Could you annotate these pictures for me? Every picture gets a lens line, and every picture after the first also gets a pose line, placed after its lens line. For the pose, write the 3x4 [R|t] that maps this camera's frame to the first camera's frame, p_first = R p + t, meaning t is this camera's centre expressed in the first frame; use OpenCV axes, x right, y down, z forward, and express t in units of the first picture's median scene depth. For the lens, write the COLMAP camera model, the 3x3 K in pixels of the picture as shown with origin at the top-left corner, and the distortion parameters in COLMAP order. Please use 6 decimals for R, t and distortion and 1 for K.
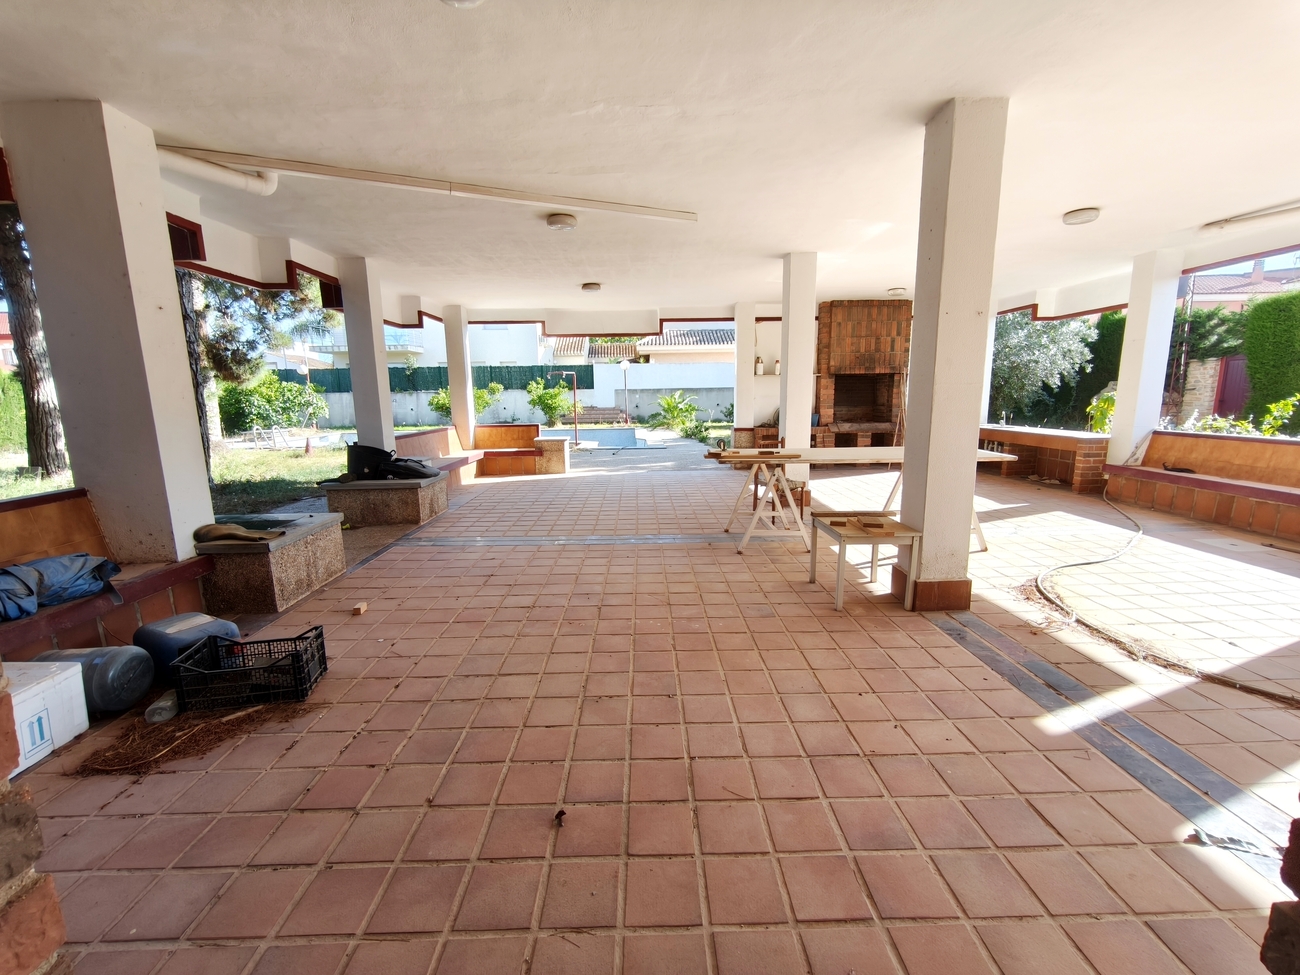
lens RADIAL K [[547.9, 0, 653.6], [0, 547.9, 491.0], [0, 0, 1]] dist [-0.002836, 0.000553]
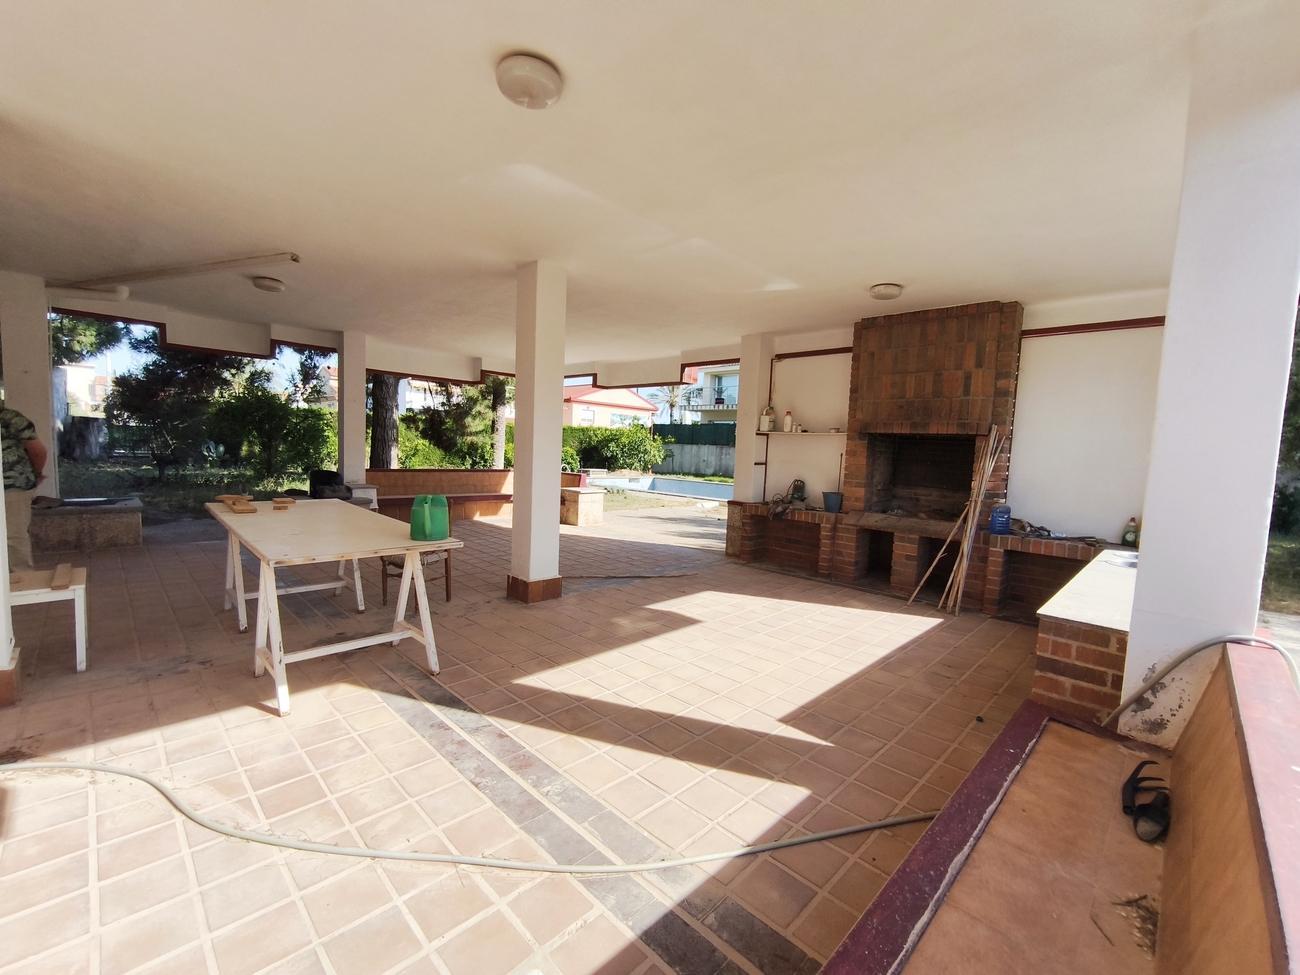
lens RADIAL K [[547.9, 0, 650.8], [0, 547.9, 485.5], [0, 0, 1]] dist [-0.002836, 0.000553]
pose [[0.694102, 0.095749, -0.713481, 0.619288], [-0.179163, 0.982906, -0.042390, -0.085402], [0.697226, 0.157252, 0.699391, 0.406308]]
